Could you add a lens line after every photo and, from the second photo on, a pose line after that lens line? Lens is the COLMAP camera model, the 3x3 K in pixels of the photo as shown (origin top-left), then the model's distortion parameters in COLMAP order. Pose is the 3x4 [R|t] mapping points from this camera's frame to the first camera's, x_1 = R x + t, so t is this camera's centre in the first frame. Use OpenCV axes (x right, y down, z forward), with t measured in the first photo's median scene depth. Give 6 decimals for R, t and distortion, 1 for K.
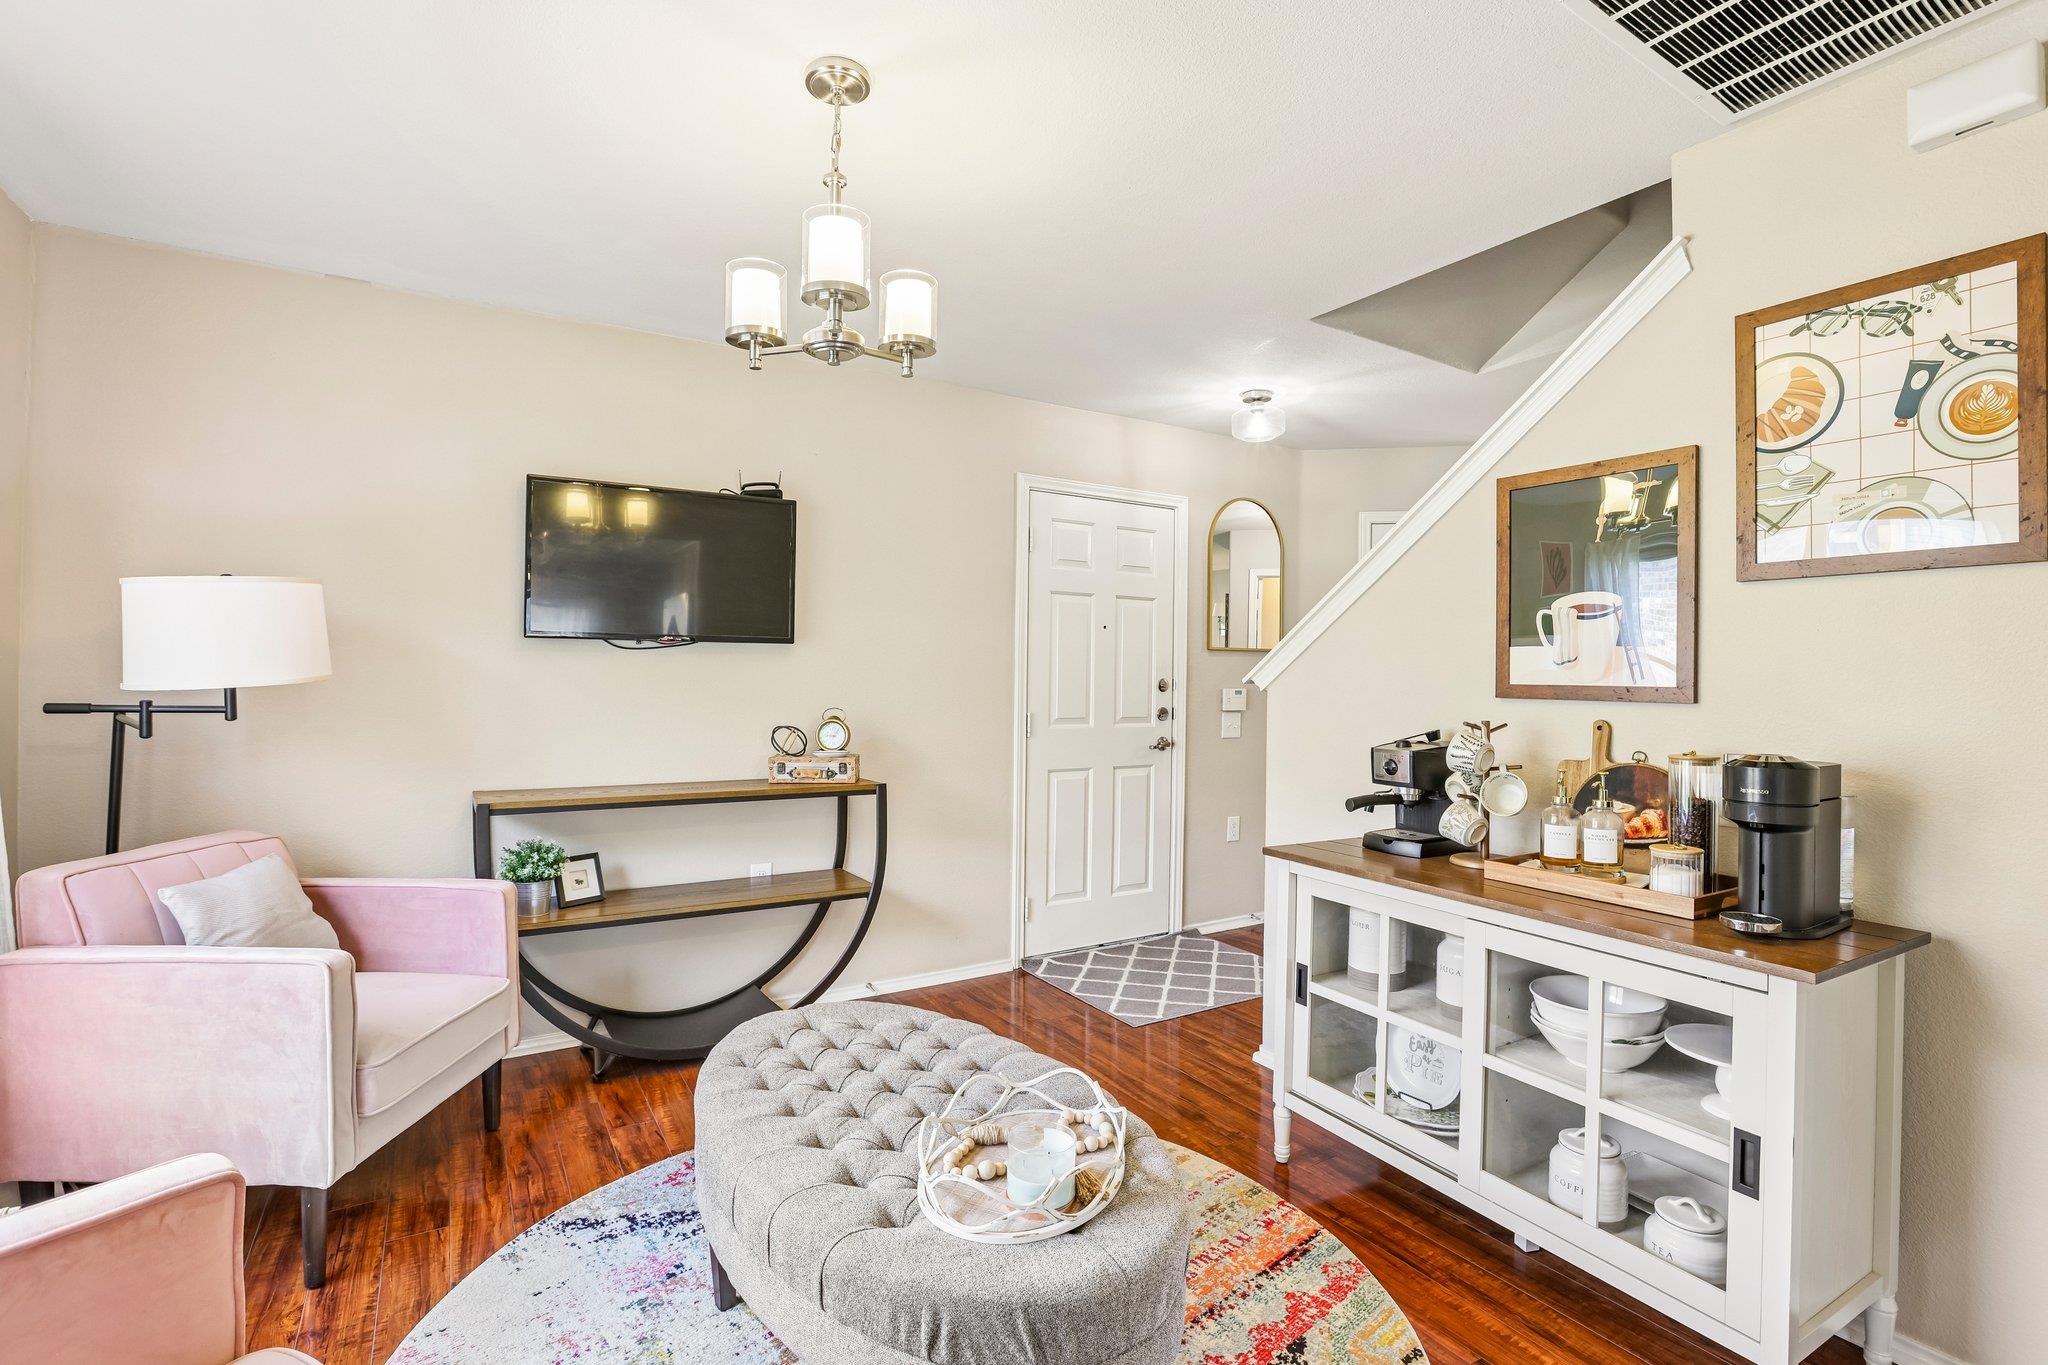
lens RADIAL K [[925.1, 0, 1015.7], [0, 925.1, 679.7], [0, 0, 1]] dist [-0.050367, 0.008873]
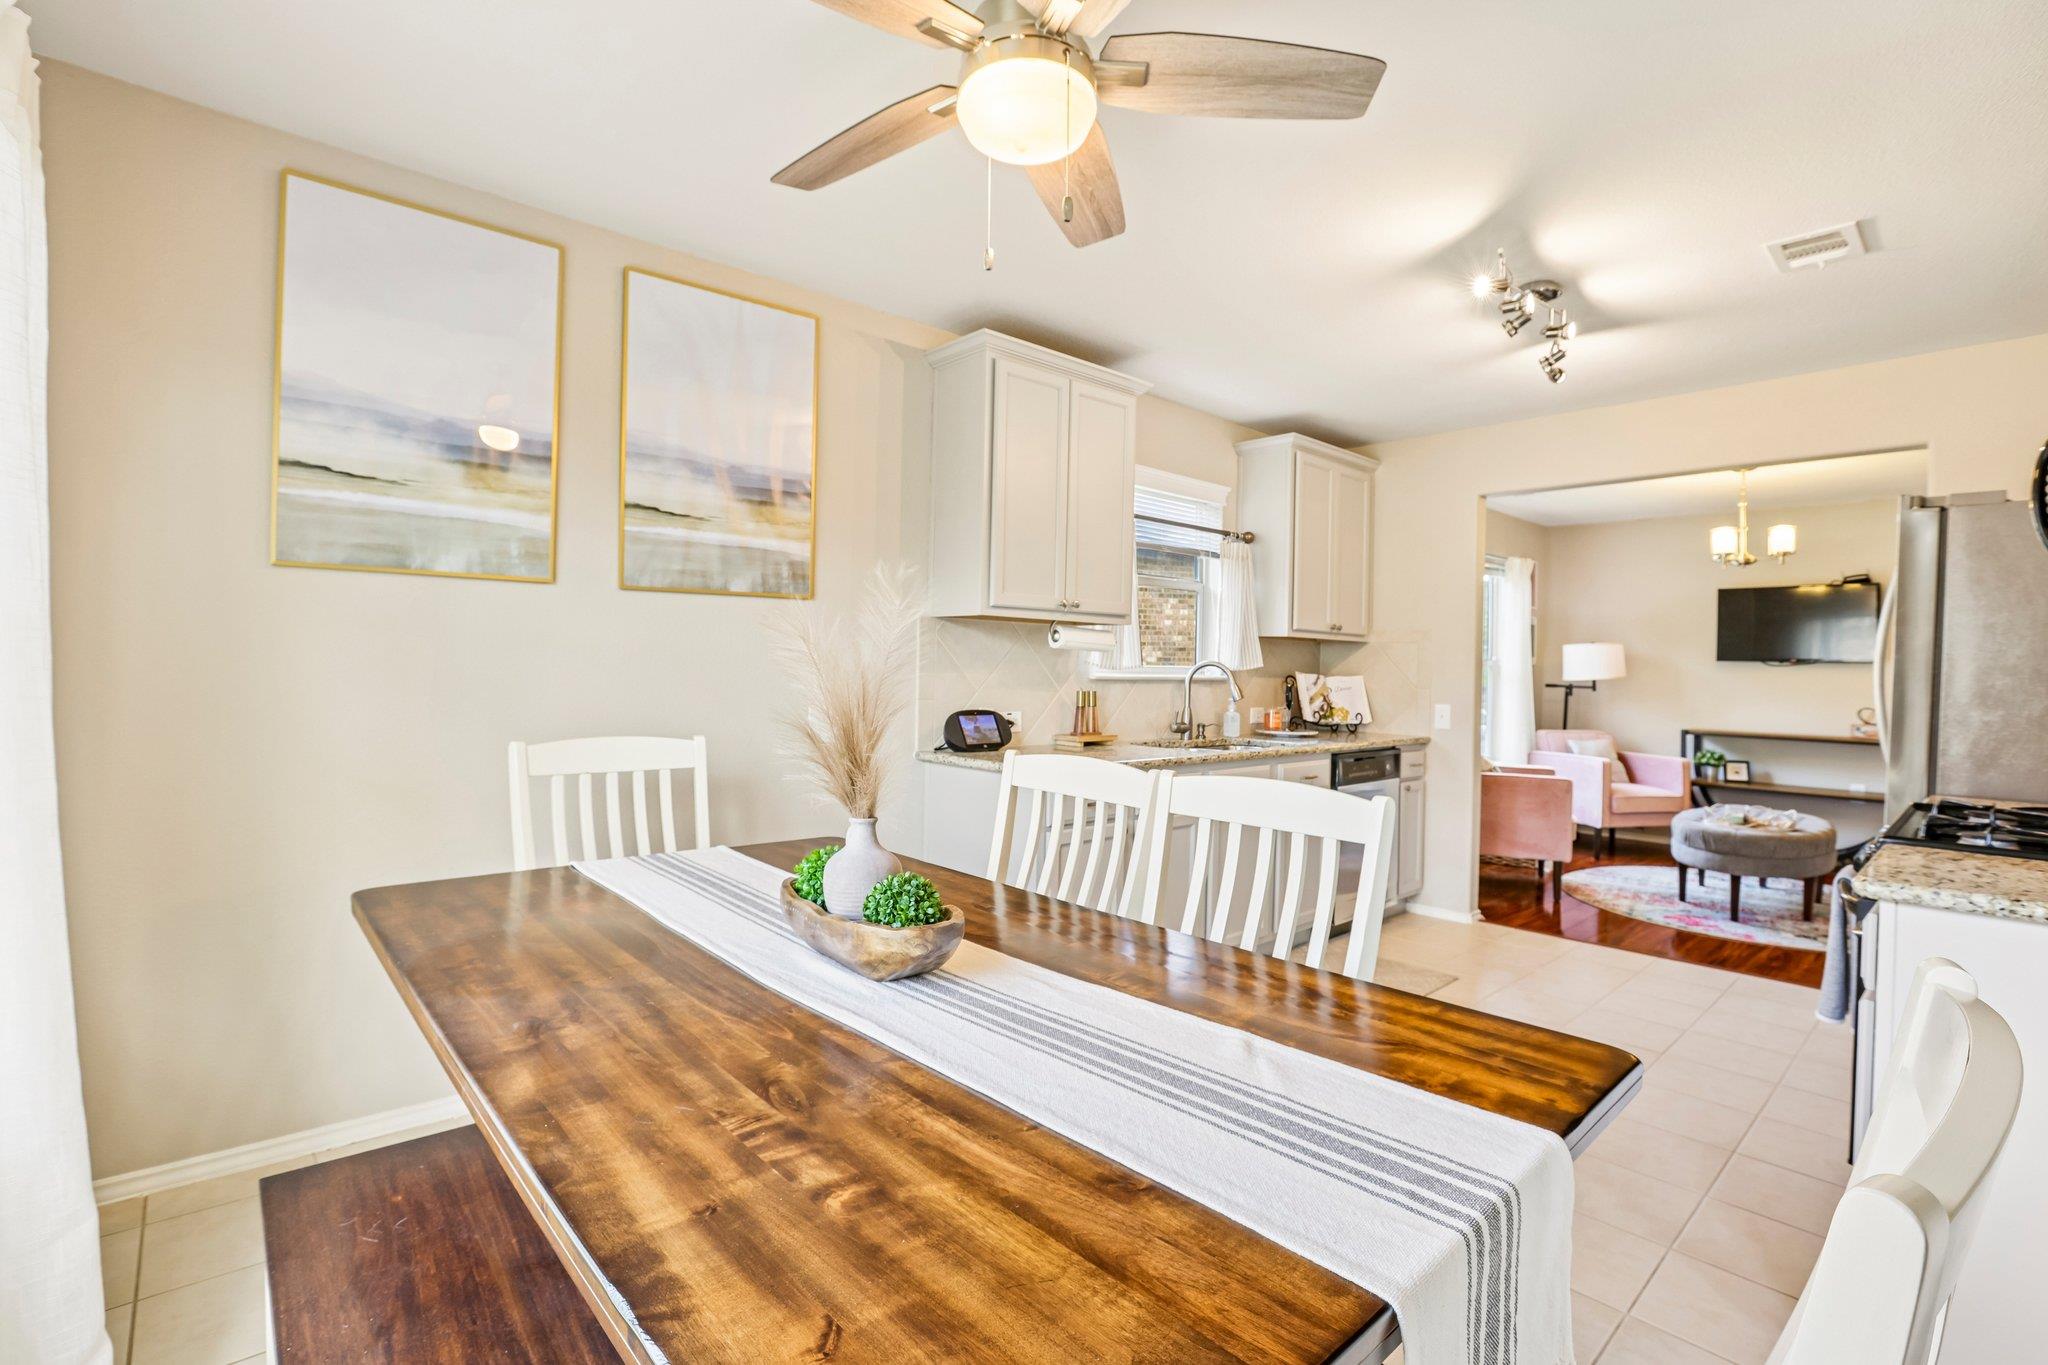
lens RADIAL K [[949.9, 0, 1016.8], [0, 949.9, 673.6], [0, 0, 1]] dist [-0.041328, 0.002590]
pose [[0.172854, -0.001031, -0.984947, 1.763902], [-0.025784, 0.999652, -0.005571, 0.050823], [0.984610, 0.026359, 0.172767, -1.361785]]
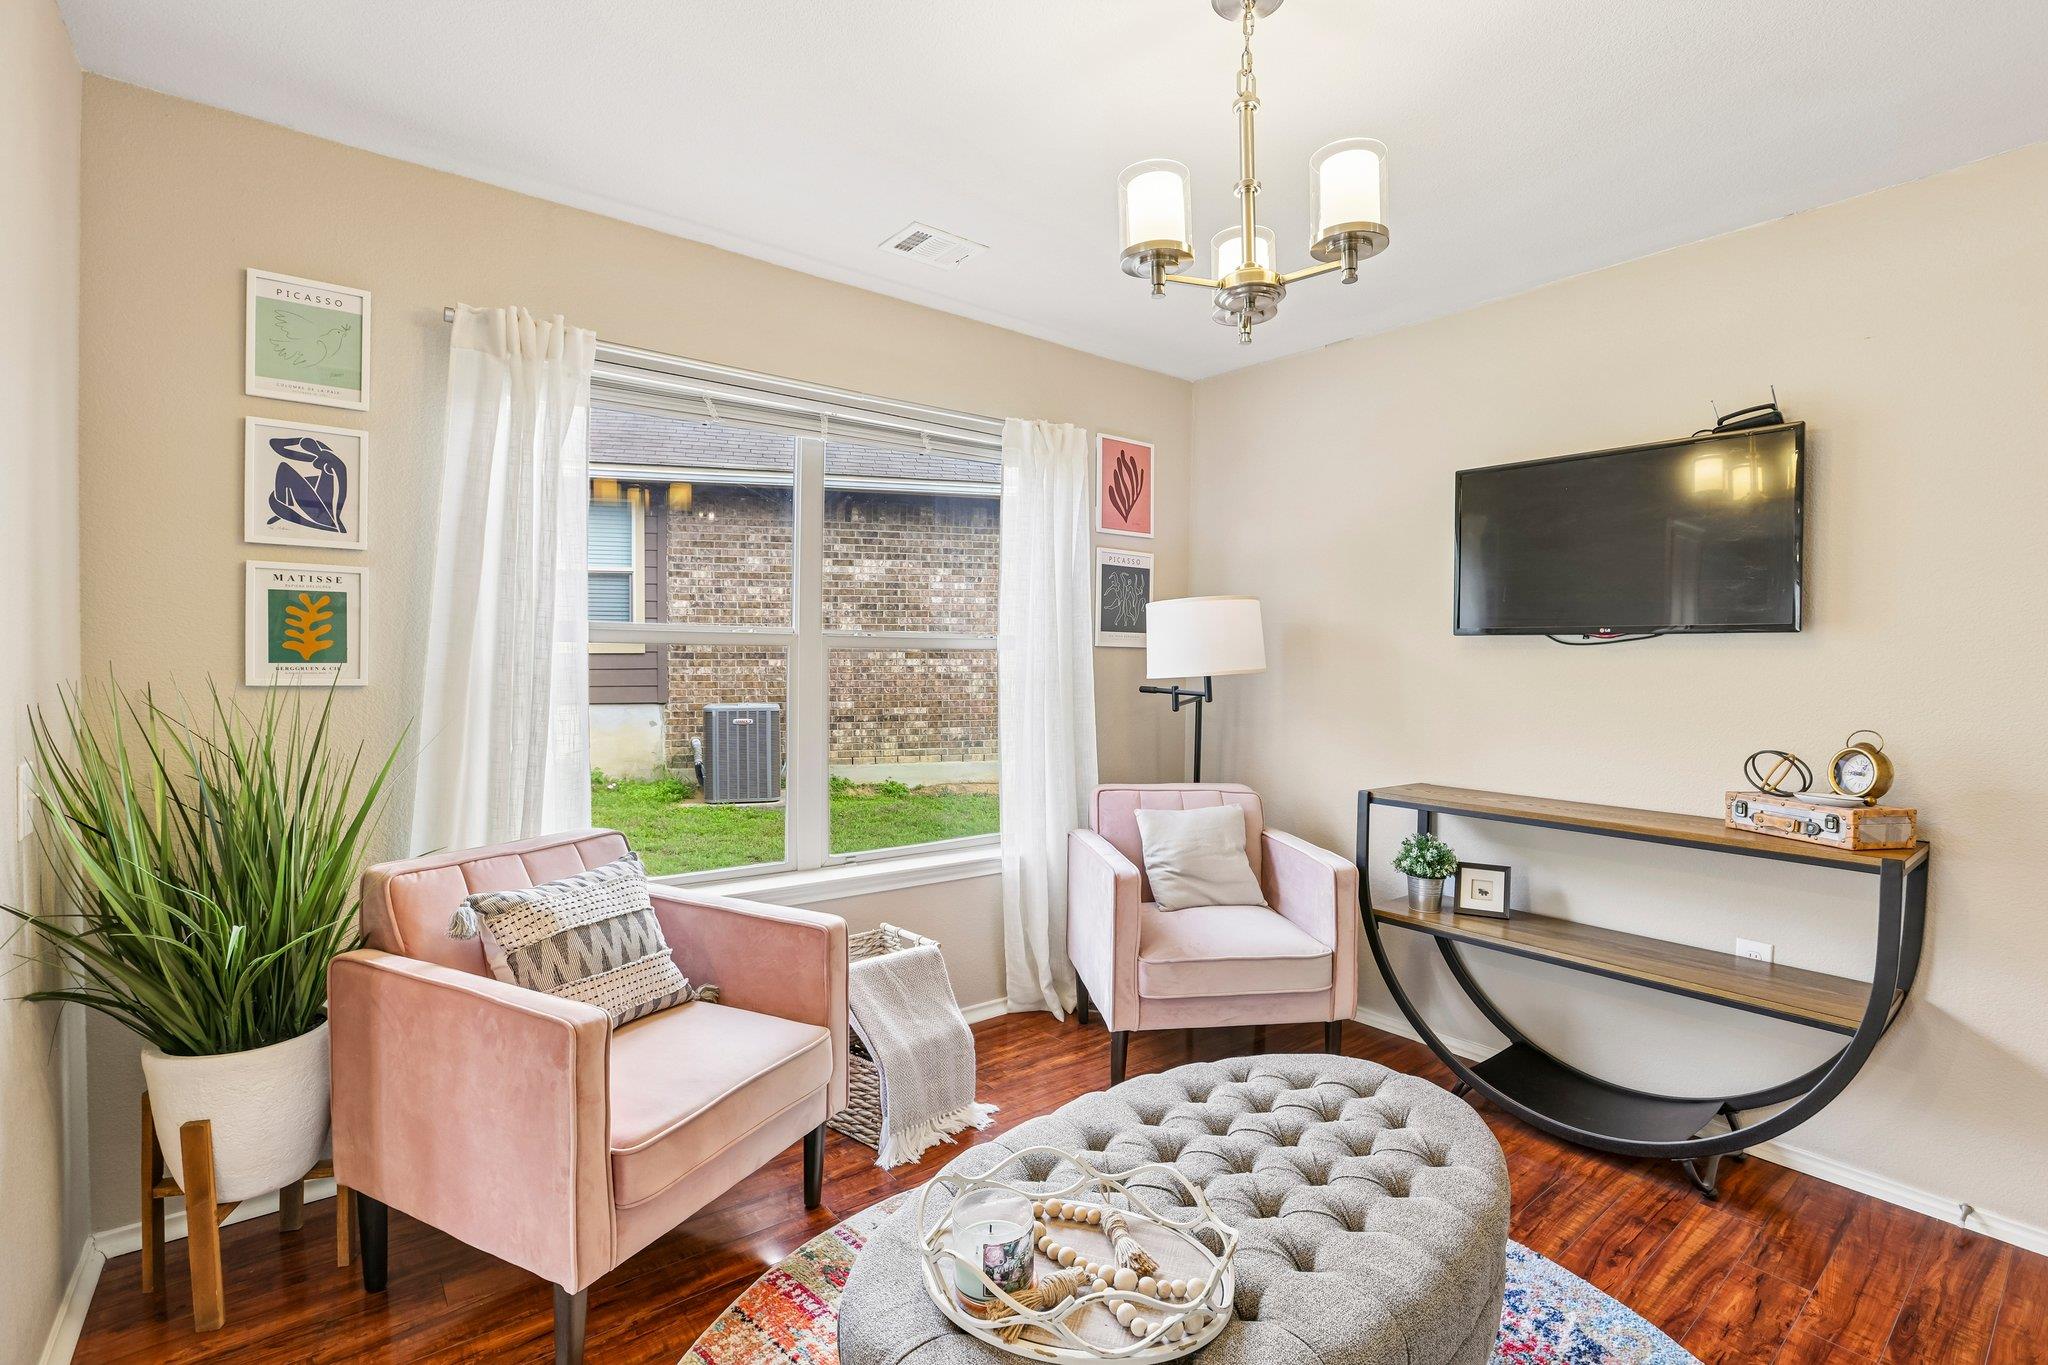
lens RADIAL K [[925.1, 0, 1042.3], [0, 925.1, 669.5], [0, 0, 1]] dist [-0.050367, 0.008873]
pose [[0.112914, 0.001445, -0.993604, 0.509574], [-0.017730, 0.999843, -0.000561, -0.000409], [0.993447, 0.017680, 0.112922, 0.545610]]
